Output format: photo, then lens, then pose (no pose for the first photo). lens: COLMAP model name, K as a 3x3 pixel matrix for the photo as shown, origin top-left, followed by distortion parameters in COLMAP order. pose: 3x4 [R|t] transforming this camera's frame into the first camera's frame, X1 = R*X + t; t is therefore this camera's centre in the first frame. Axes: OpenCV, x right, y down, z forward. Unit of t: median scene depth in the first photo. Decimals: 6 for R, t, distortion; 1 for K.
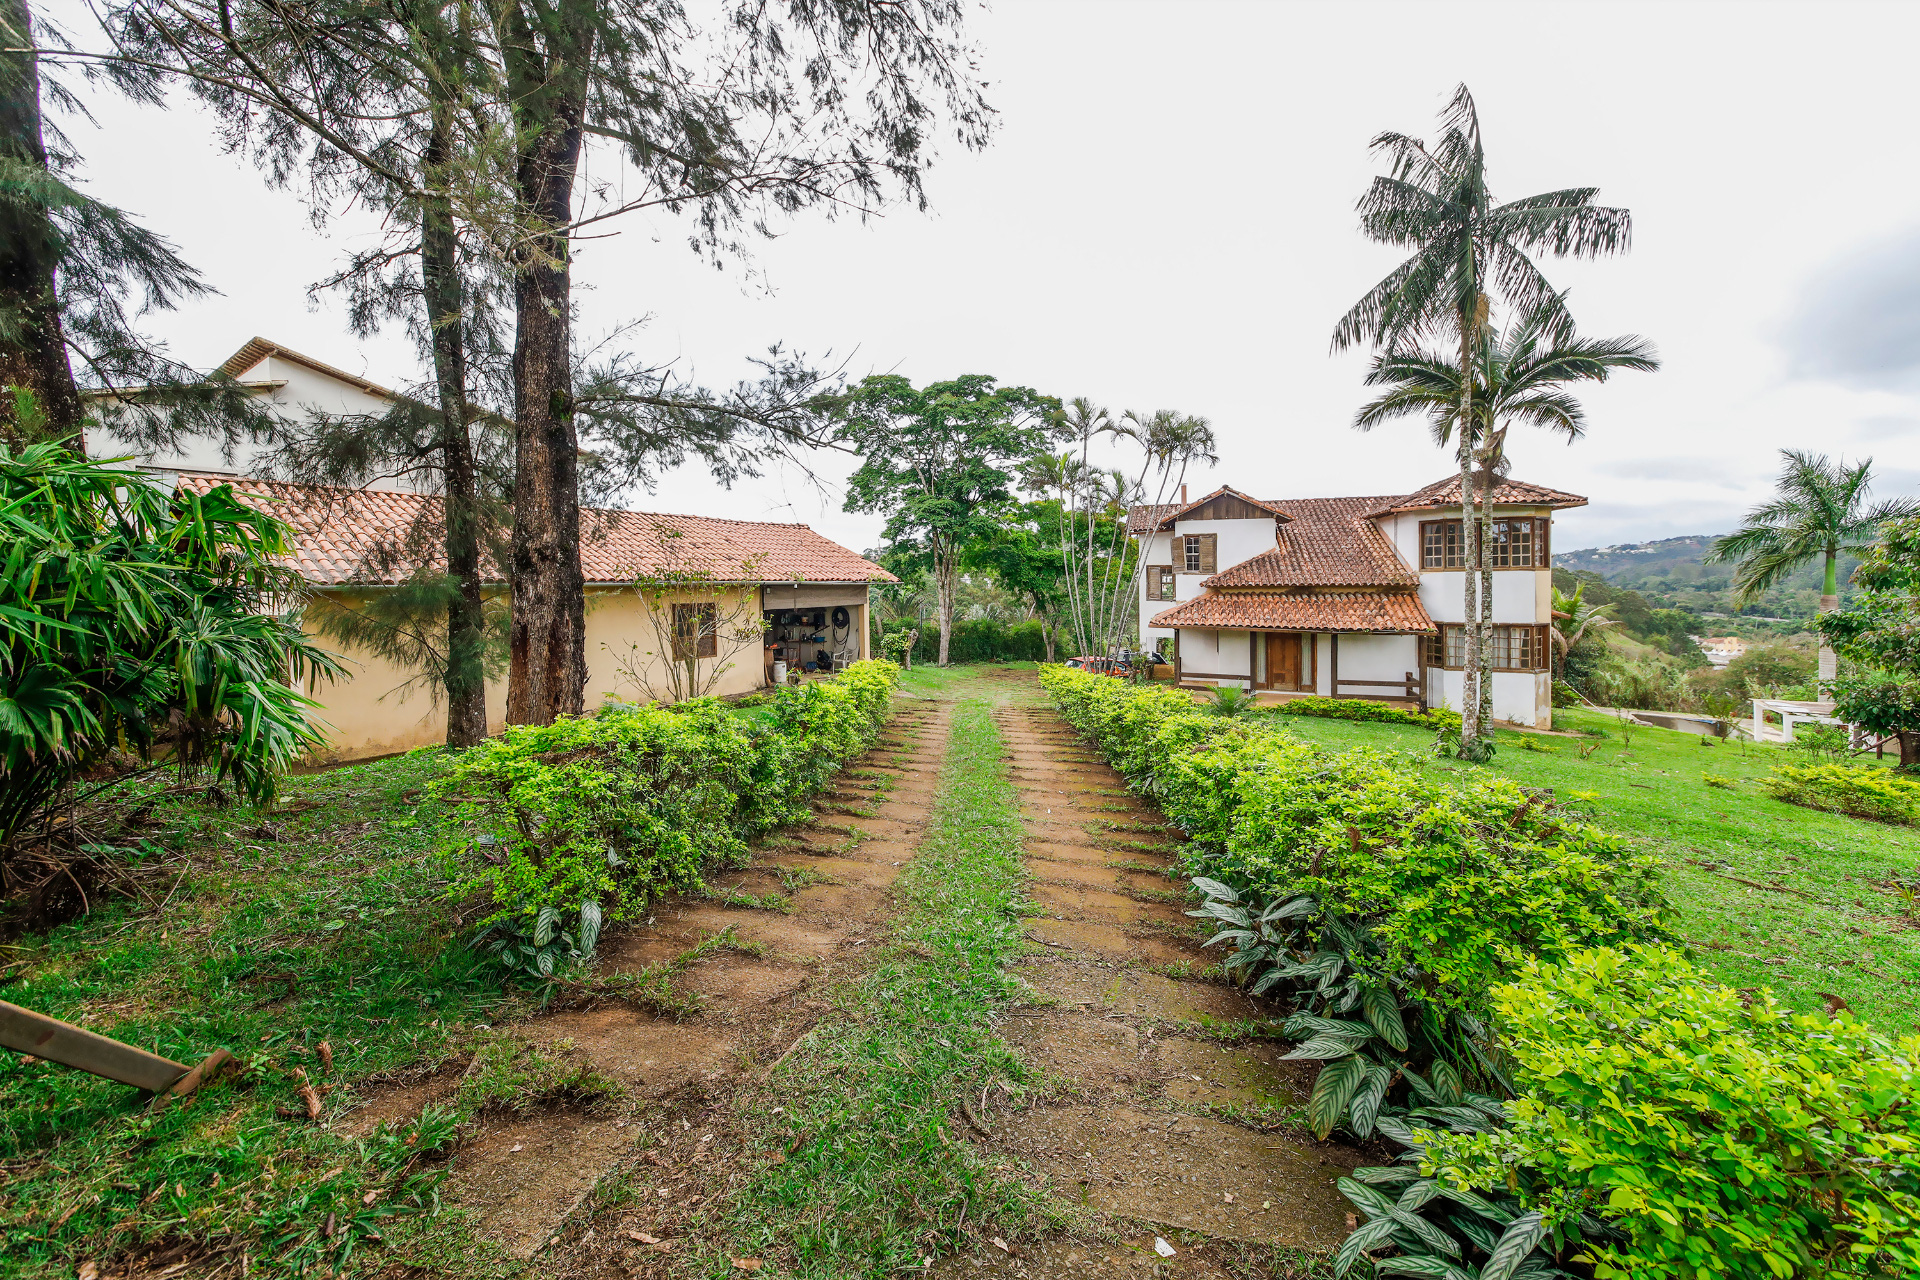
lens RADIAL K [[657.8, 0, 960.0], [0, 657.8, 627.0], [0, 0, 1]] dist [0.000099, -0.003688]
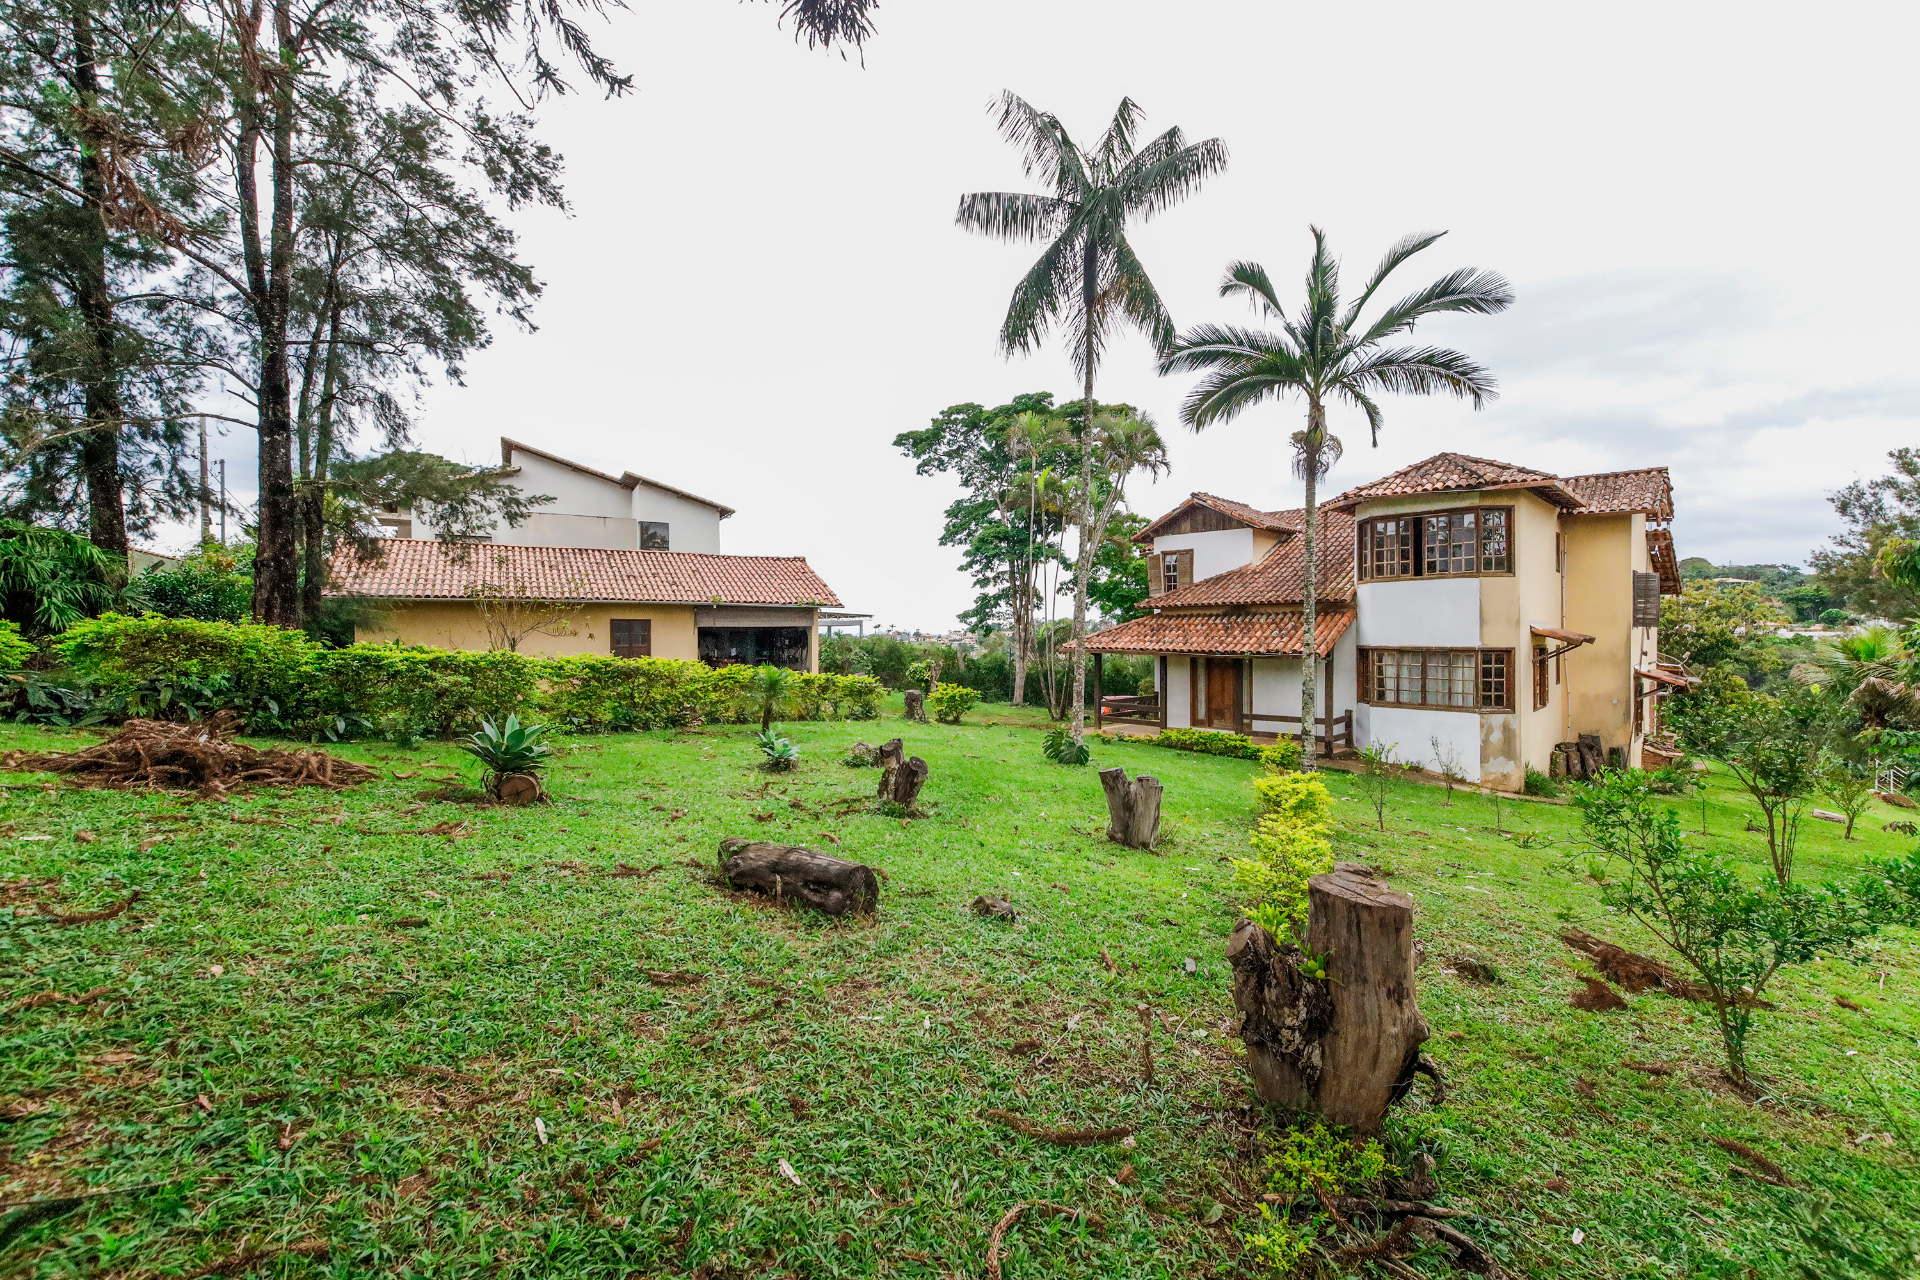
lens RADIAL K [[806.5, 0, 952.1], [0, 806.5, 636.6], [0, 0, 1]] dist [0.053672, -0.022686]
pose [[0.889256, 0.002874, -0.457402, 0.616348], [-0.032706, 0.997820, -0.057315, 0.045390], [0.456240, 0.065928, 0.887411, -0.082648]]
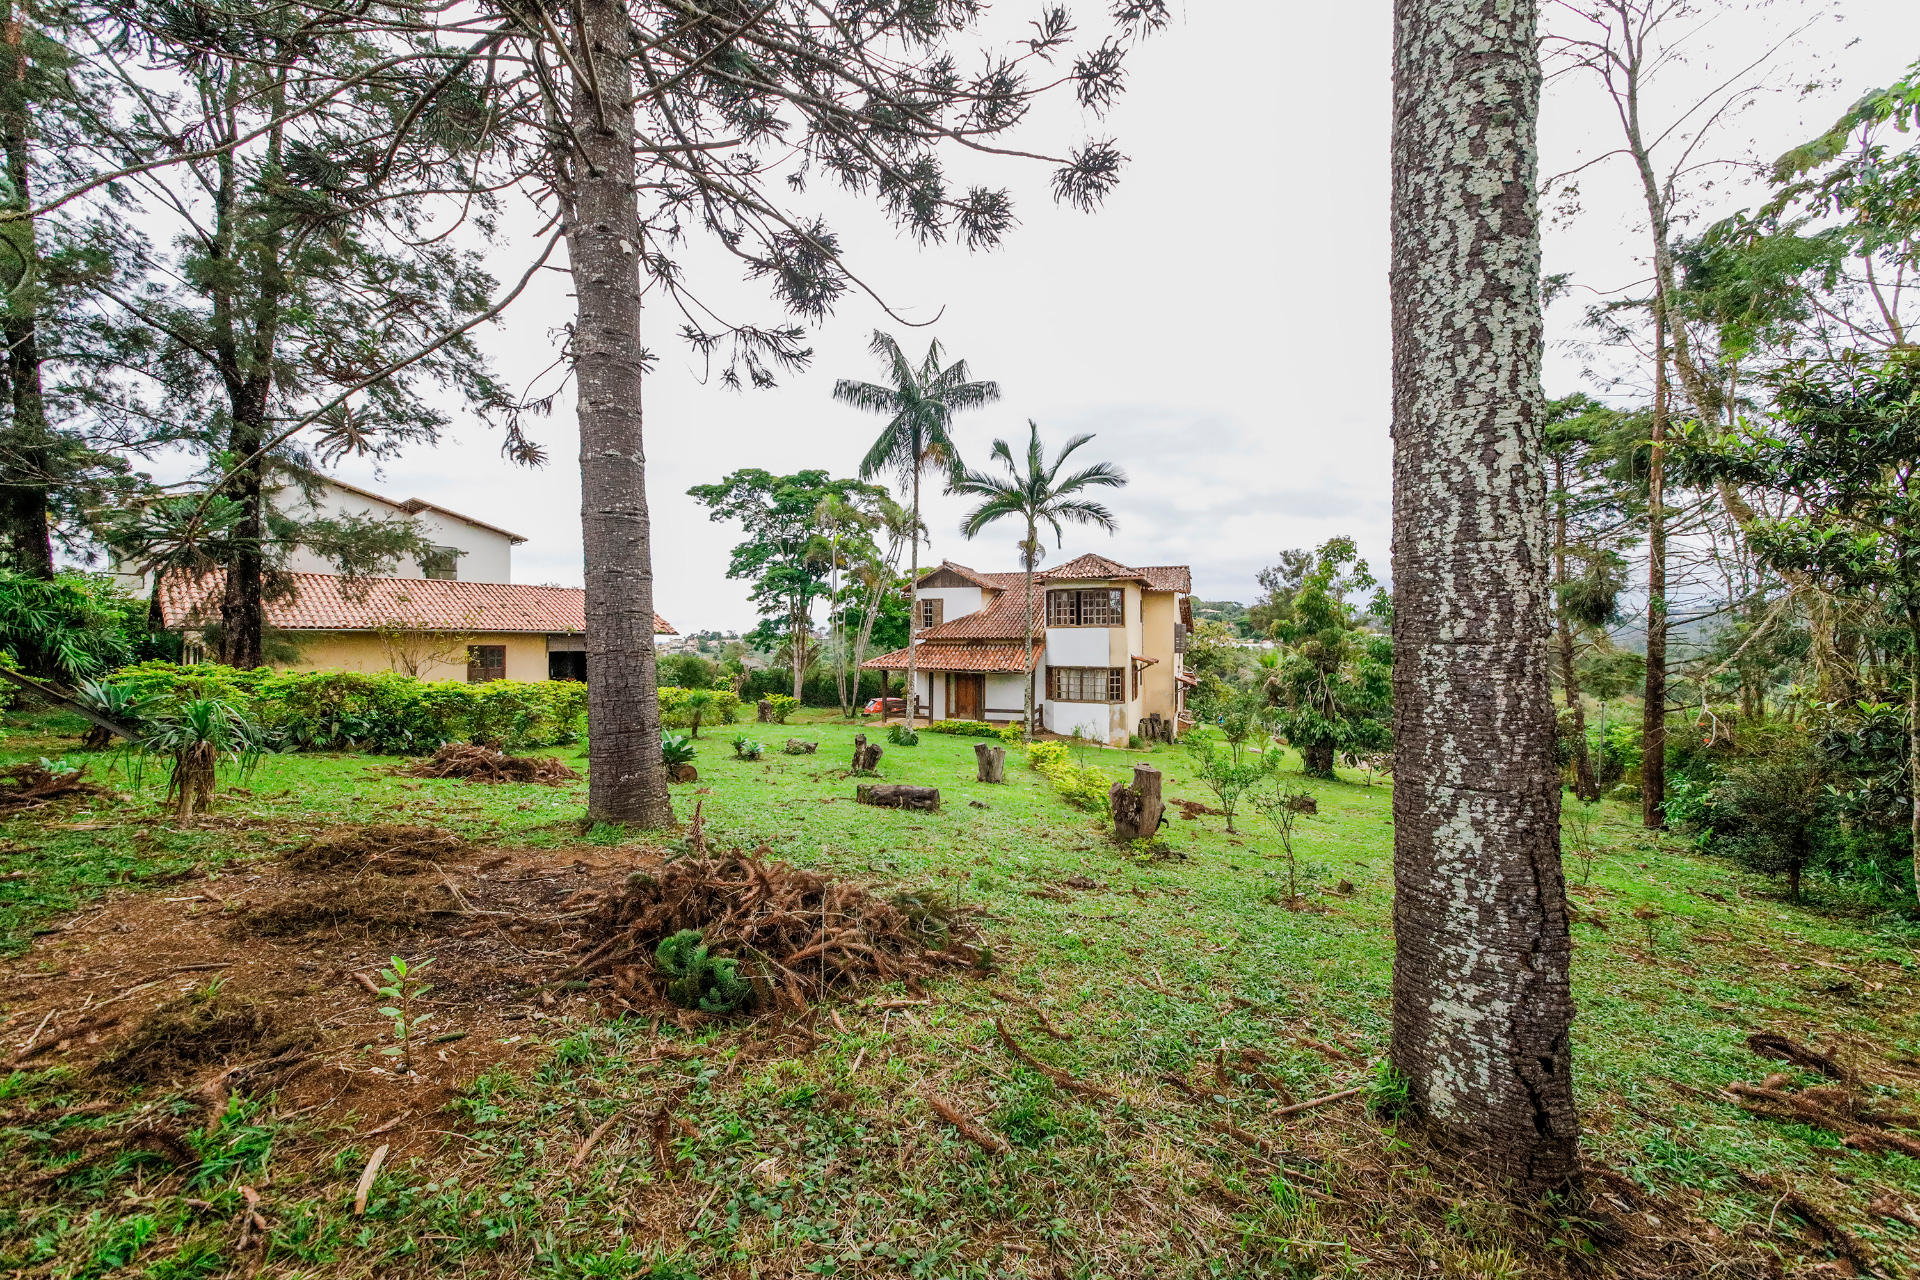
lens RADIAL K [[673.8, 0, 963.7], [0, 673.8, 639.8], [0, 0, 1]] dist [0.045639, -0.017962]
pose [[0.997506, 0.005054, -0.070401, 0.542591], [-0.010177, 0.997309, -0.072598, 0.034314], [0.069845, 0.073134, 0.994873, -0.307769]]
